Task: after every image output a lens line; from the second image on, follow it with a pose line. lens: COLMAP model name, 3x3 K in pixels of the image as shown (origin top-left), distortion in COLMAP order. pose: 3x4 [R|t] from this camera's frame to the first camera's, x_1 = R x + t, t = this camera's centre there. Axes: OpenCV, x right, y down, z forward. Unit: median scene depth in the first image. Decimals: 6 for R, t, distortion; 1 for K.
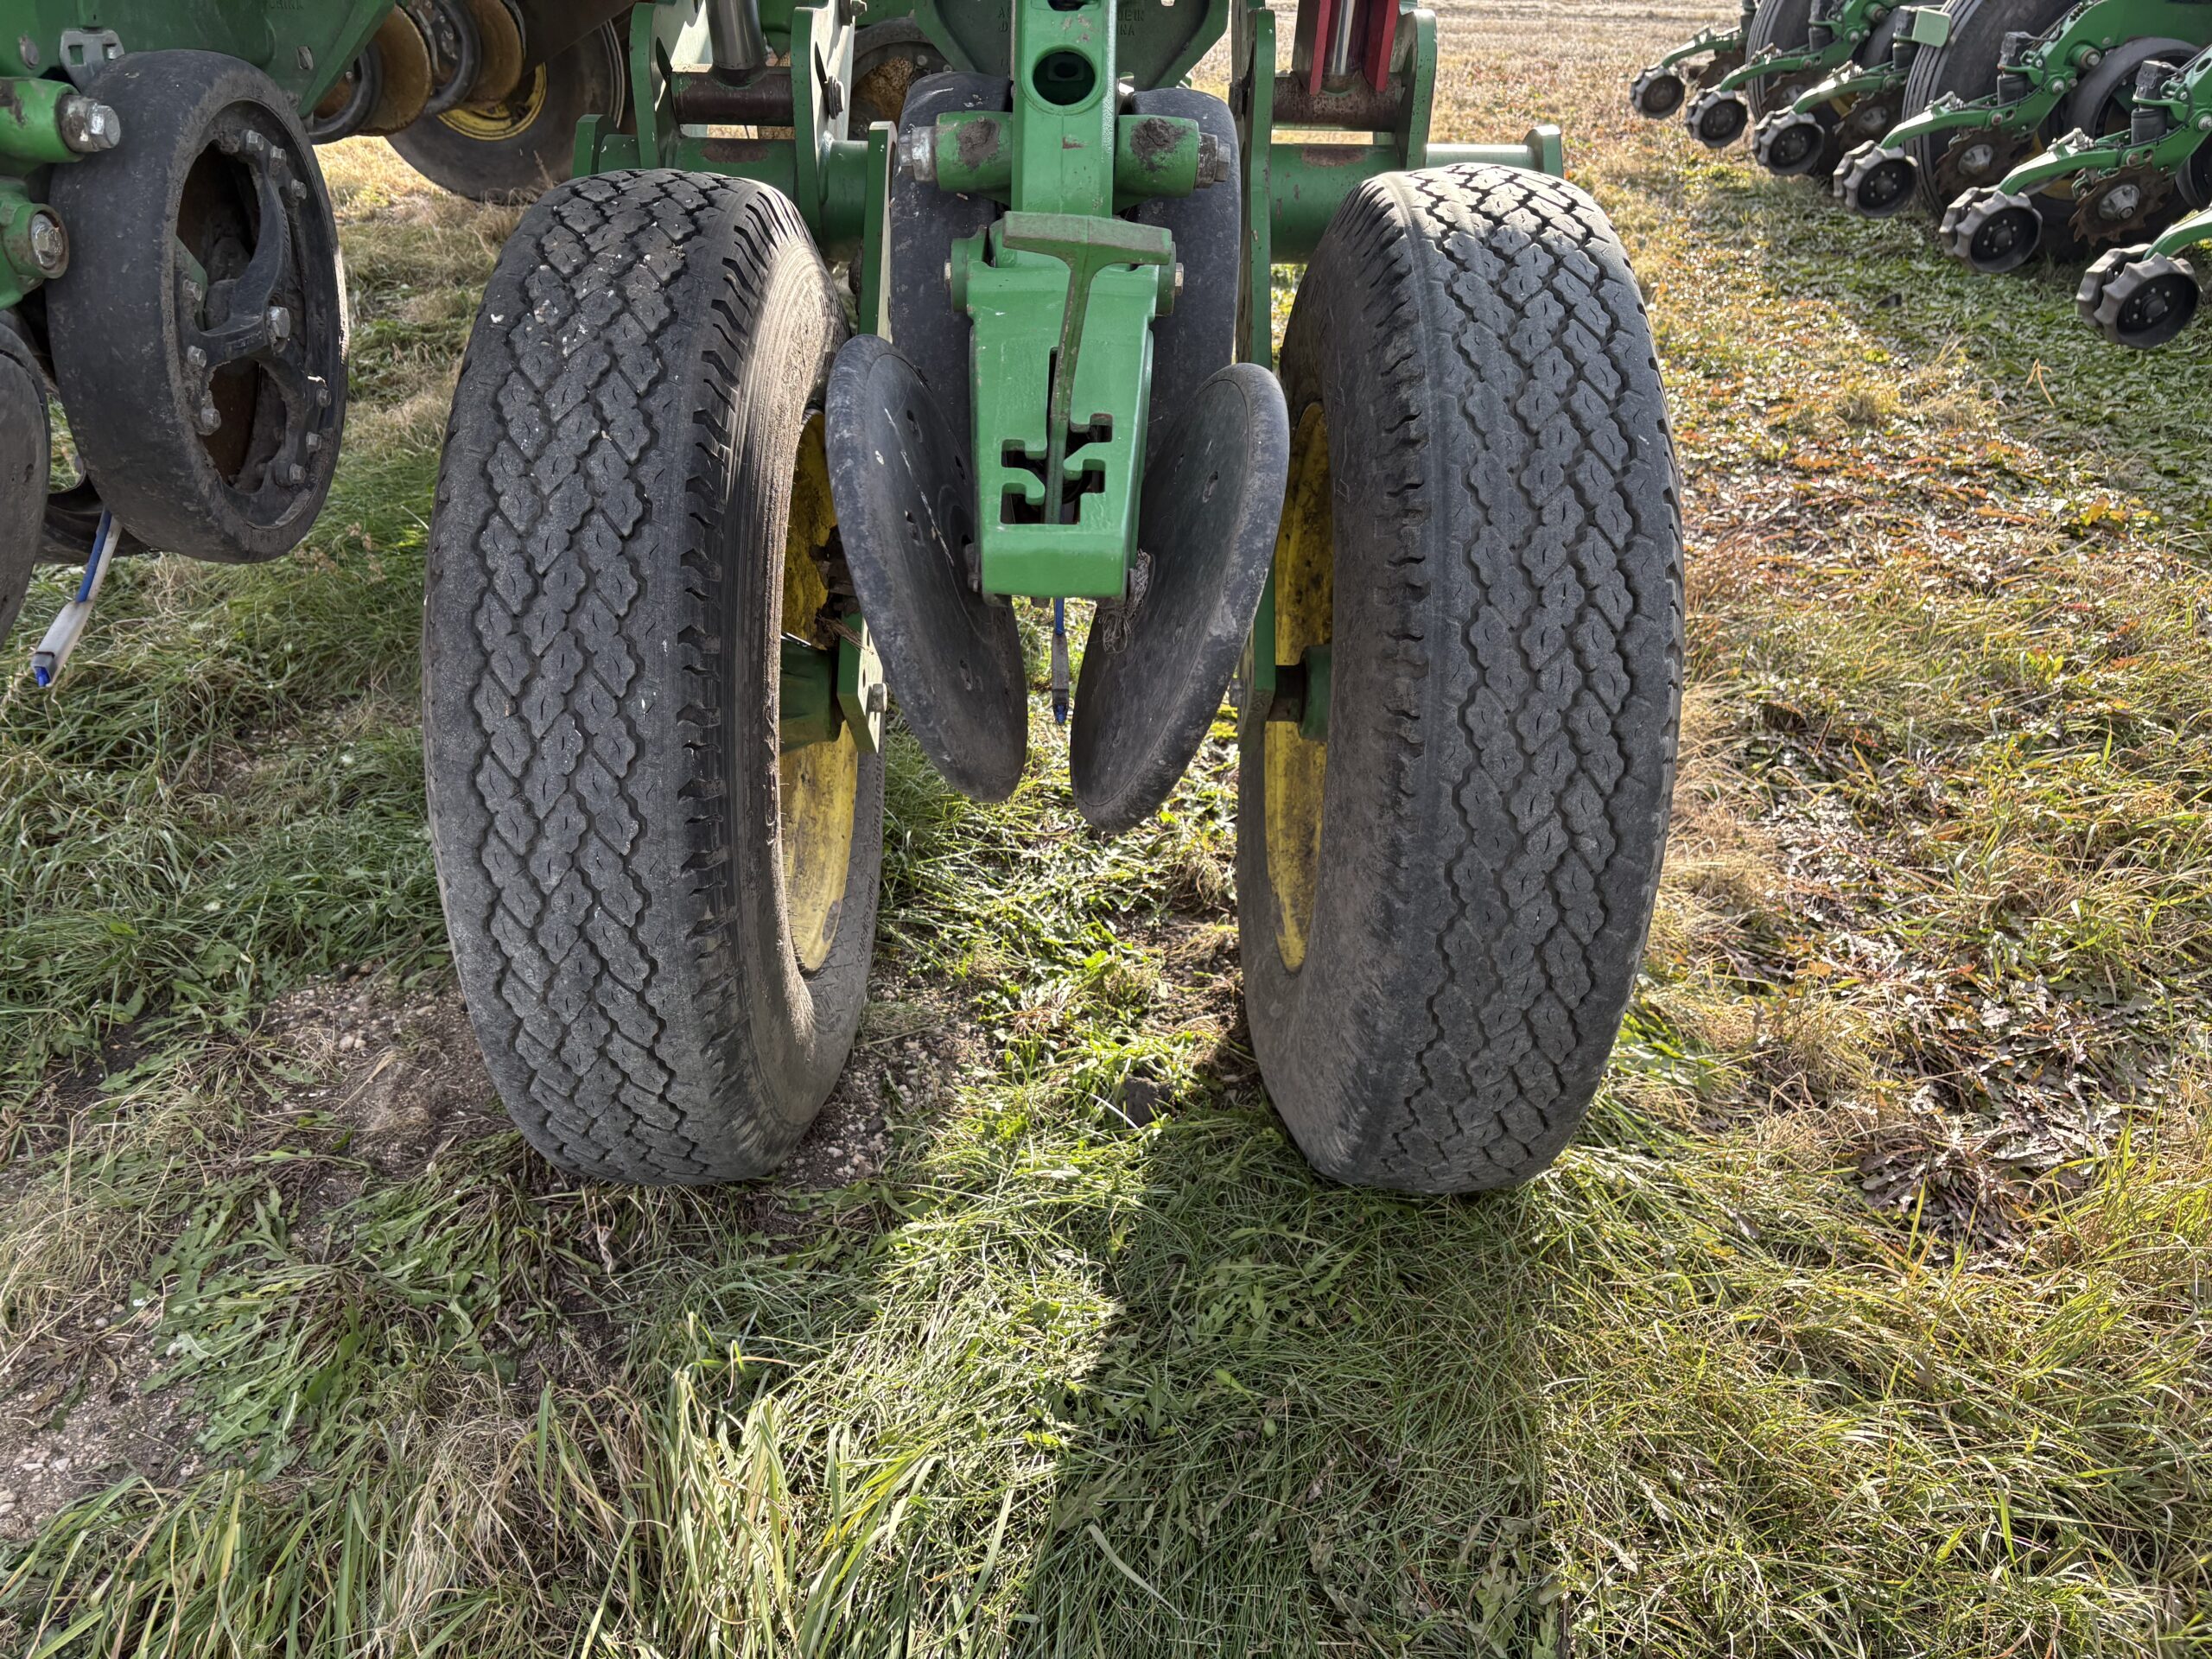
lens RADIAL K [[1657.0, 0, 1106.0], [0, 1657.0, 829.5], [0, 0, 1]] dist [0.062723, -0.064316]
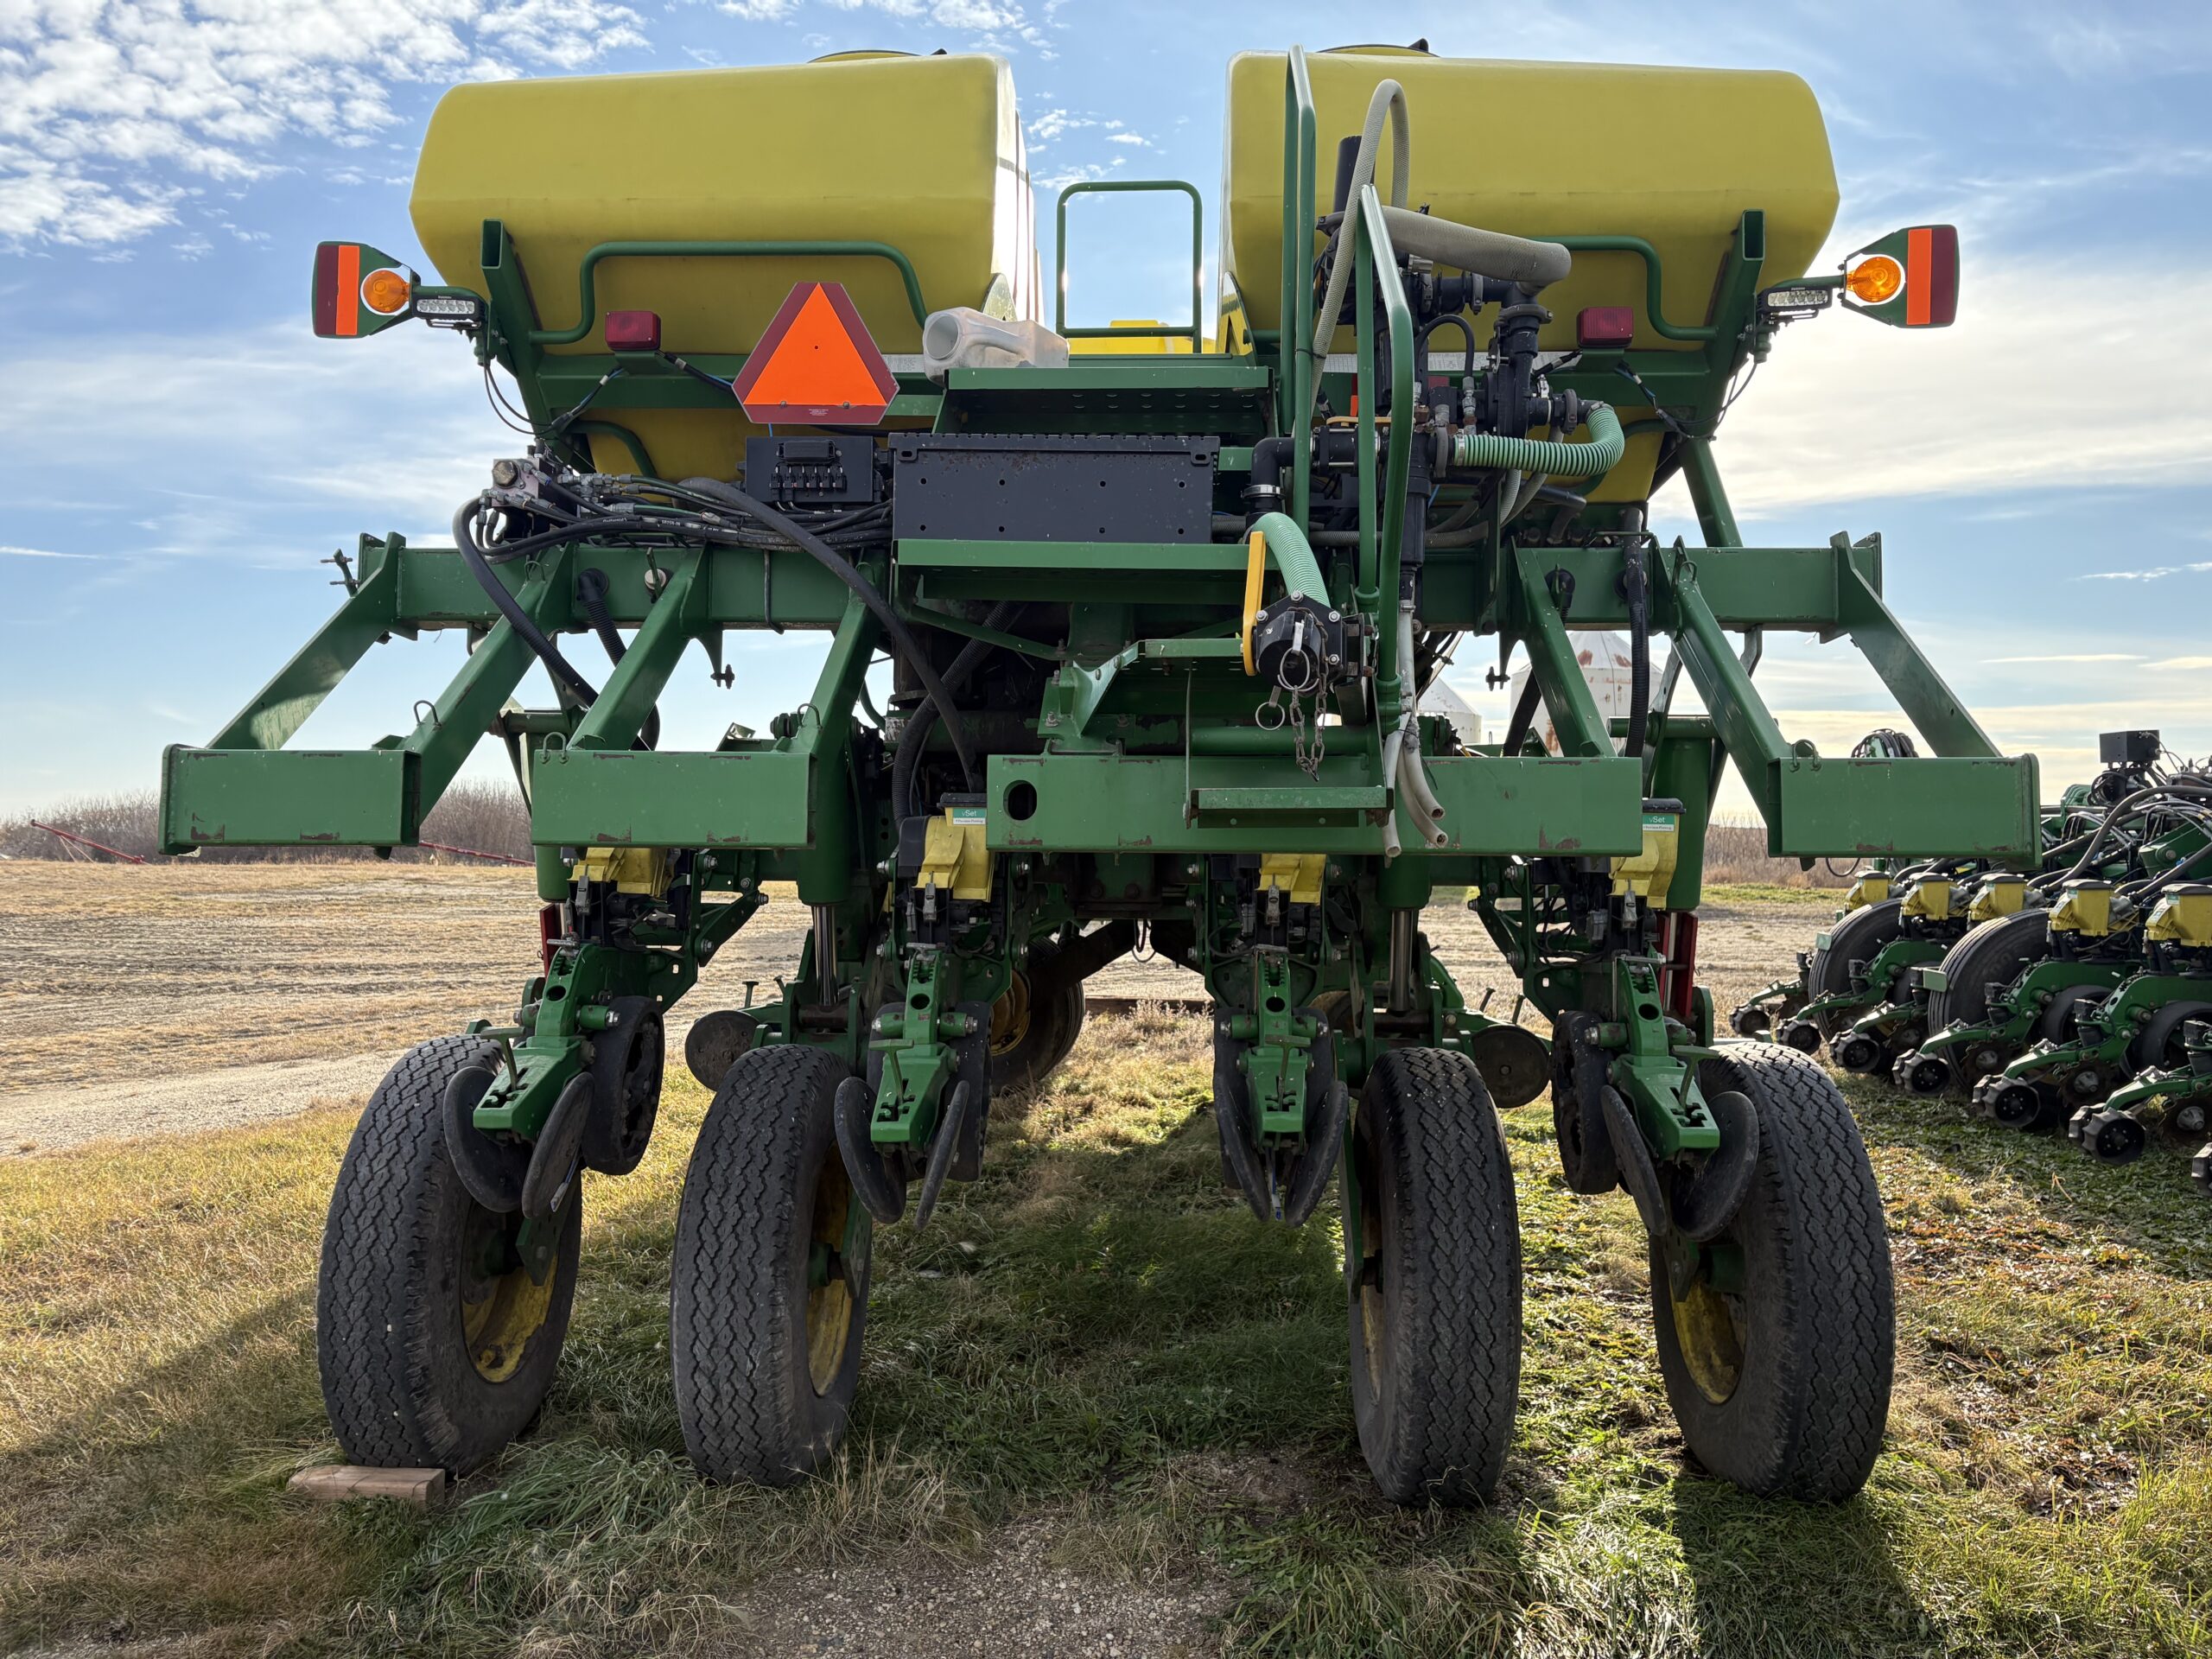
lens RADIAL K [[1657.0, 0, 1106.0], [0, 1657.0, 829.5], [0, 0, 1]] dist [0.062723, -0.064316]
pose [[0.998763, -0.020067, -0.045485, -0.238590], [-0.005910, 0.860514, -0.509393, 0.233696], [0.049362, 0.509032, 0.859331, -0.523695]]
